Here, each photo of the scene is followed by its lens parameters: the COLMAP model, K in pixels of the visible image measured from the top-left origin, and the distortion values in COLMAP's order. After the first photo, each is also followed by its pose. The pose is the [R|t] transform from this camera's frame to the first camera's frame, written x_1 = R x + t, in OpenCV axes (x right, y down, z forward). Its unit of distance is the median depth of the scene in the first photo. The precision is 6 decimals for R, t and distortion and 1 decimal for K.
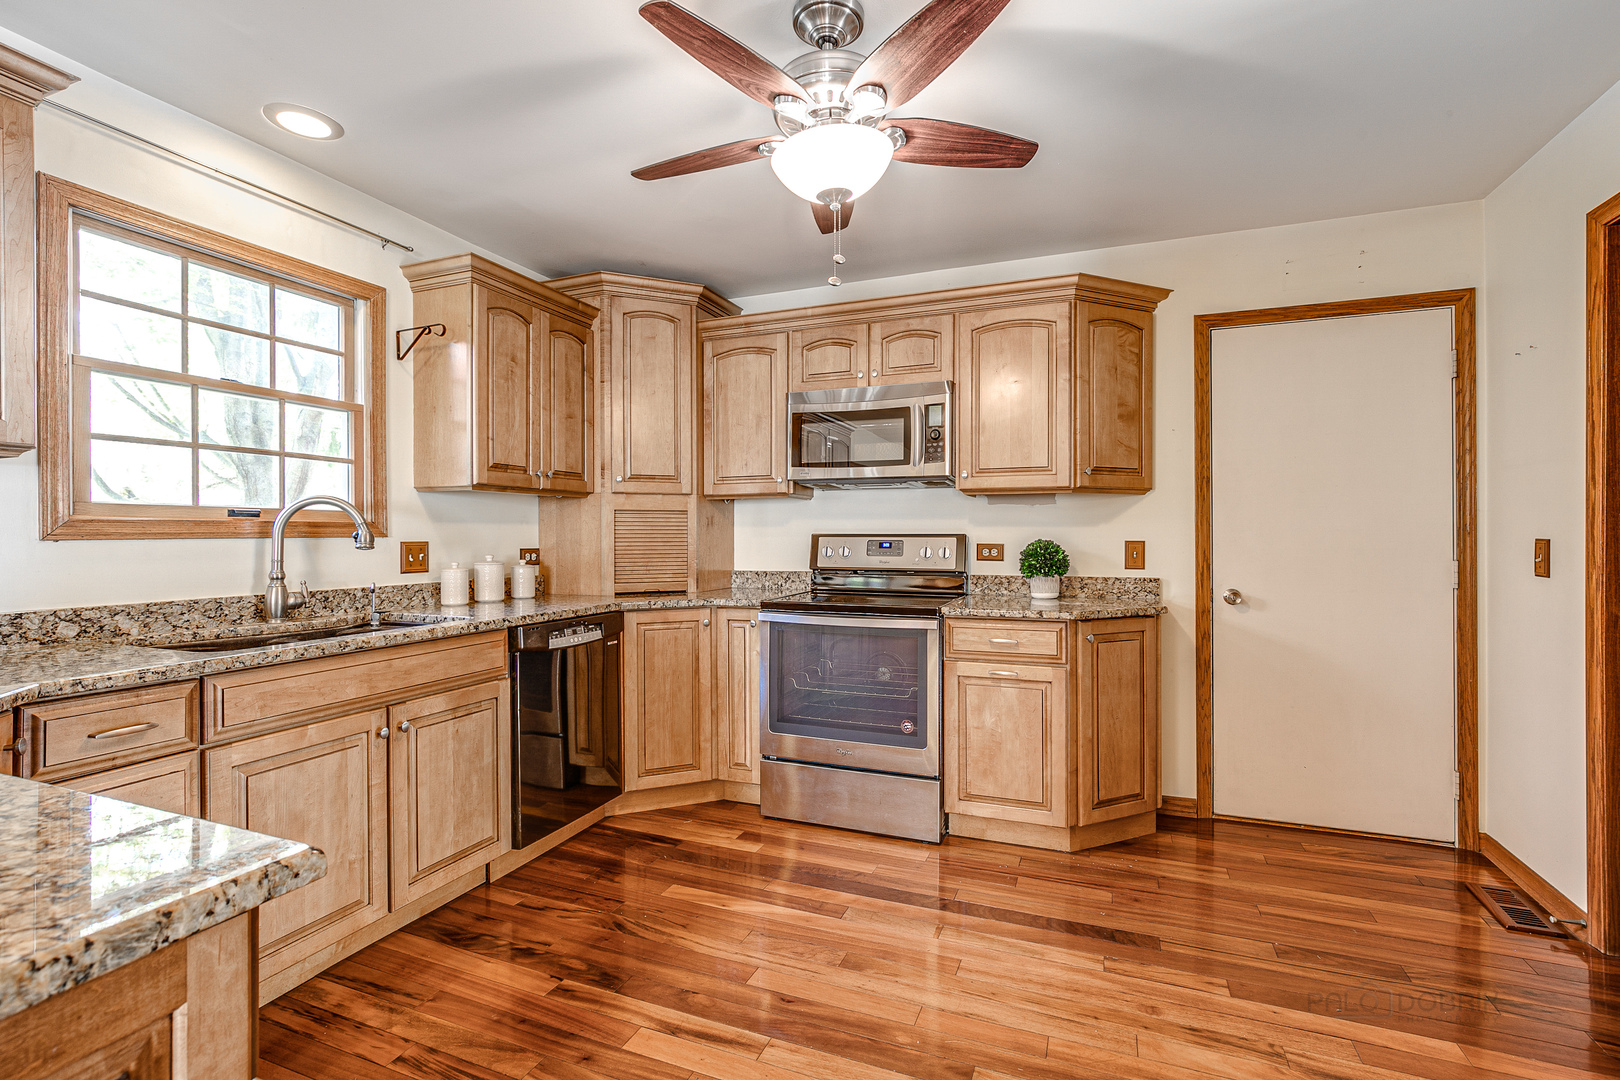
lens RADIAL K [[743.7, 0, 814.9], [0, 743.7, 538.3], [0, 0, 1]] dist [-0.002734, -0.000007]
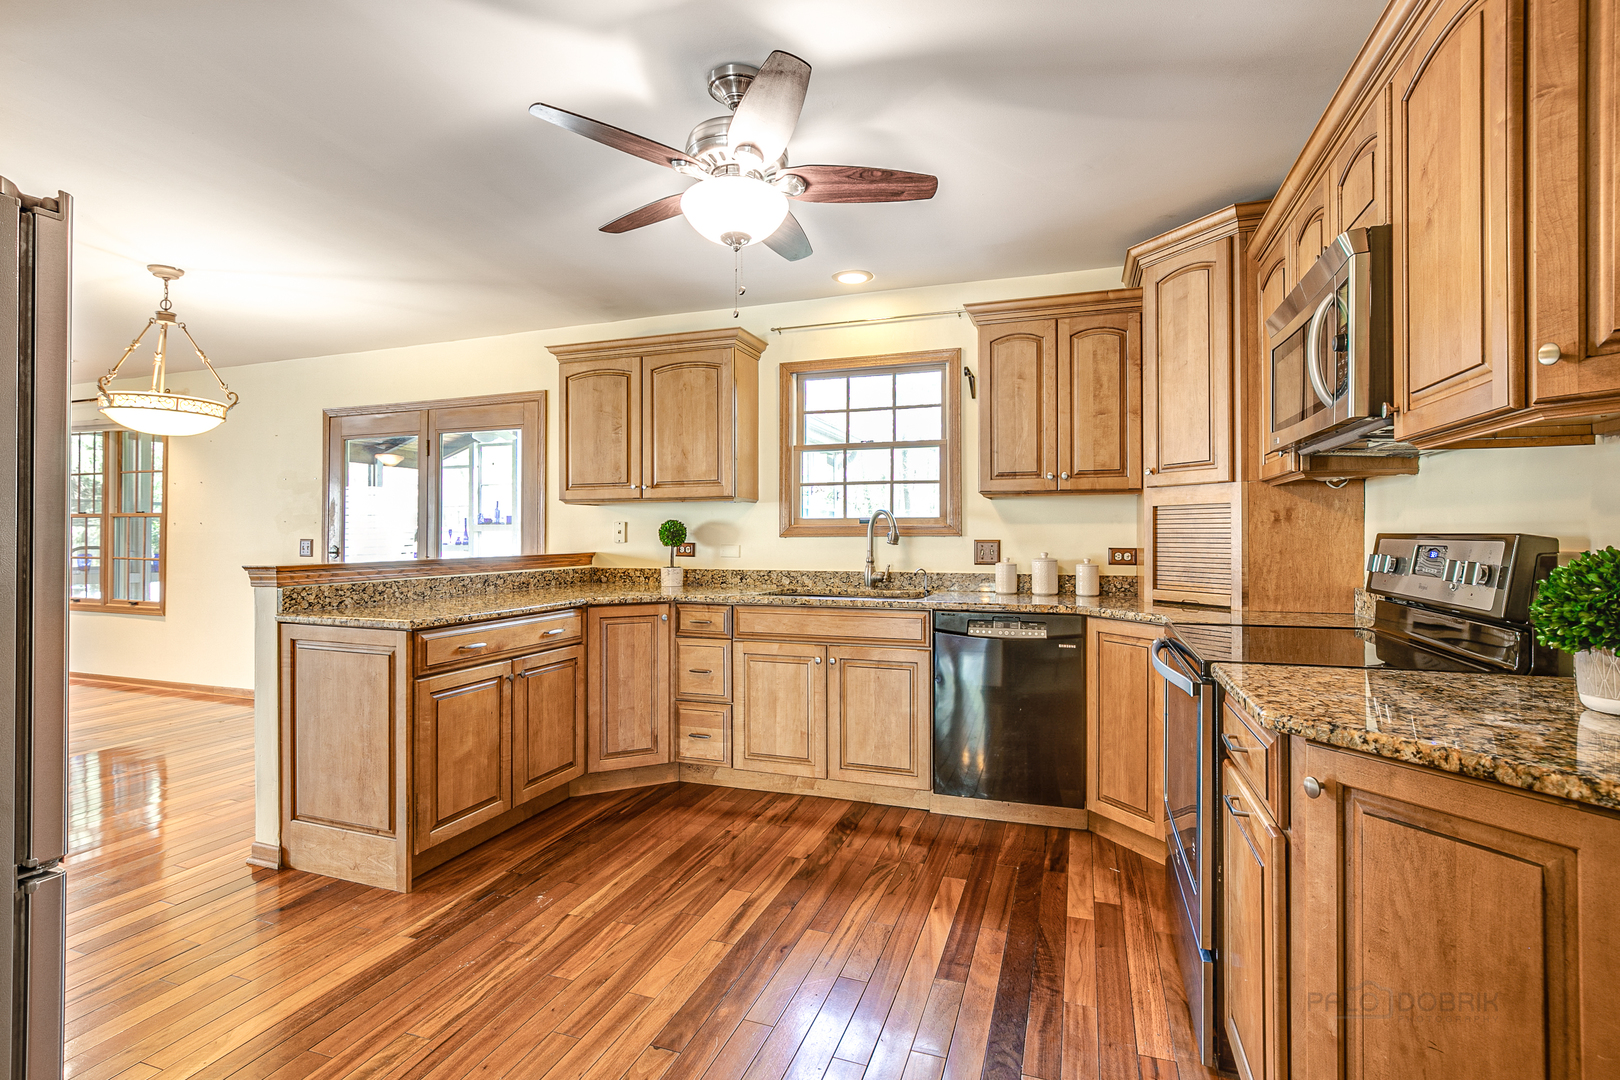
lens RADIAL K [[758.5, 0, 810.3], [0, 758.5, 535.3], [0, 0, 1]] dist [-0.011899, 0.000946]
pose [[0.037022, 0.002001, -0.999312, 0.736291], [-0.003678, 0.999991, 0.001866, -0.004509], [0.999308, 0.003606, 0.037029, 0.663745]]
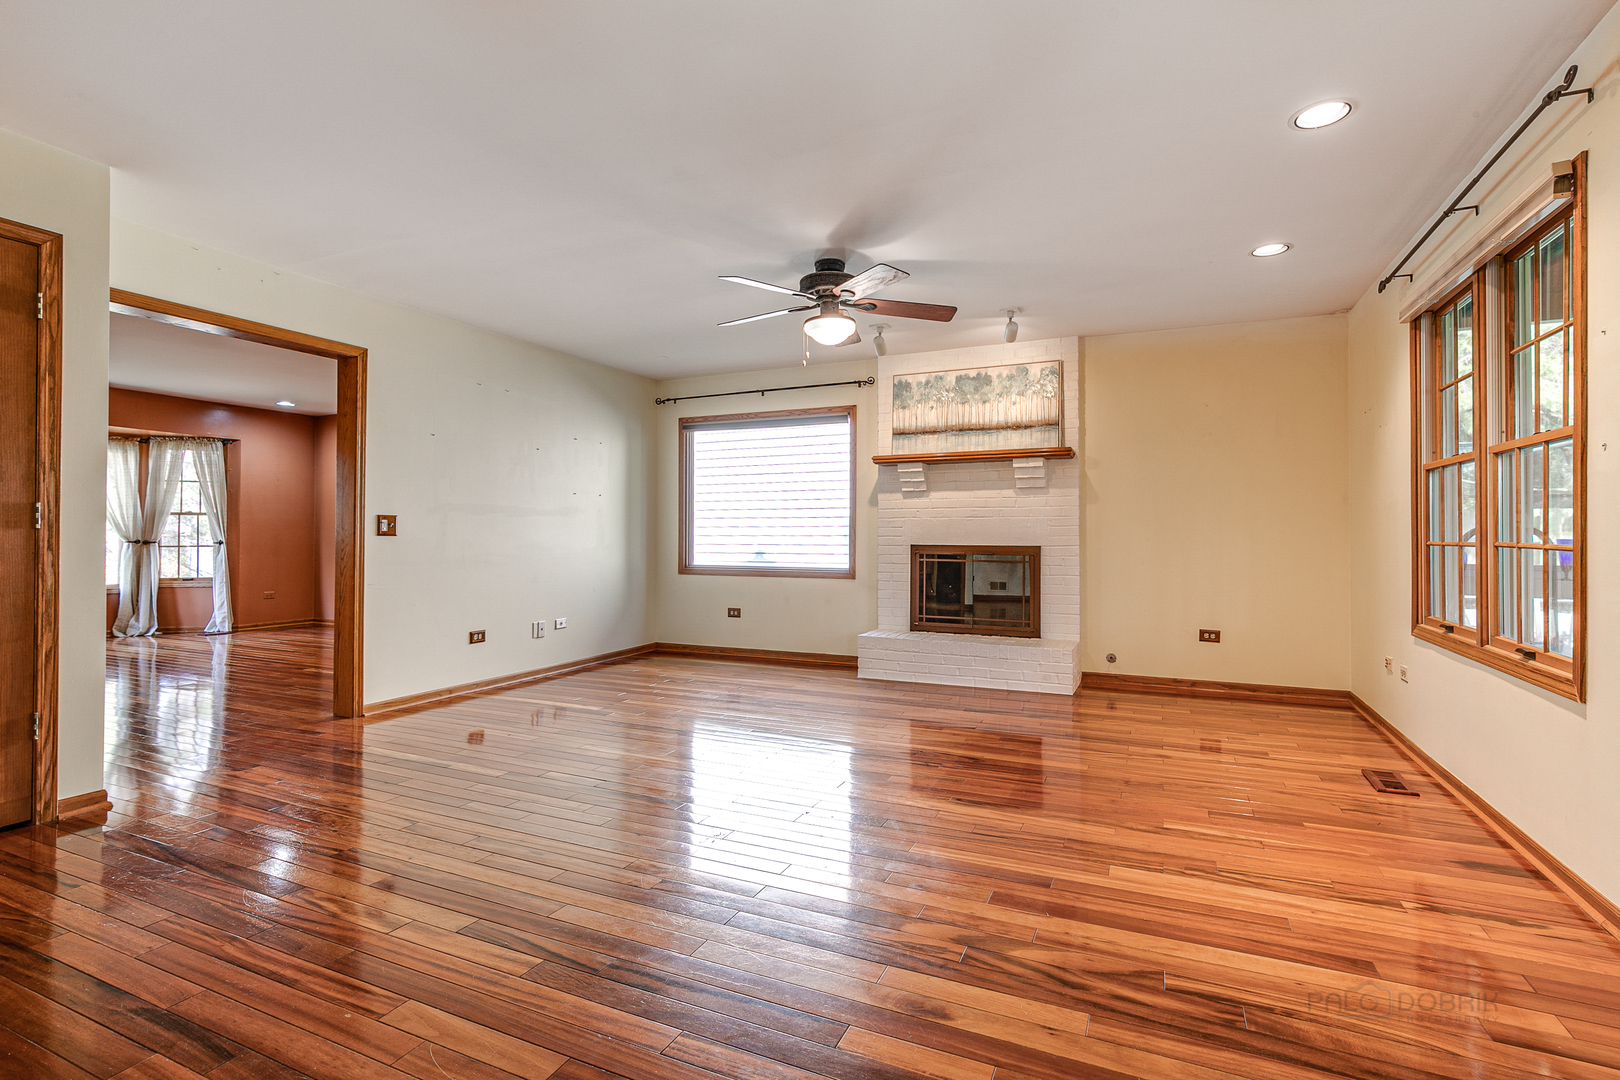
lens RADIAL K [[760.6, 0, 814.8], [0, 760.6, 527.4], [0, 0, 1]] dist [-0.010609, 0.000171]
pose [[-0.999399, 0.001051, 0.034645, -0.631291], [0.000702, 0.999949, -0.010061, 0.059191], [-0.034653, -0.010031, -0.999349, -0.236412]]
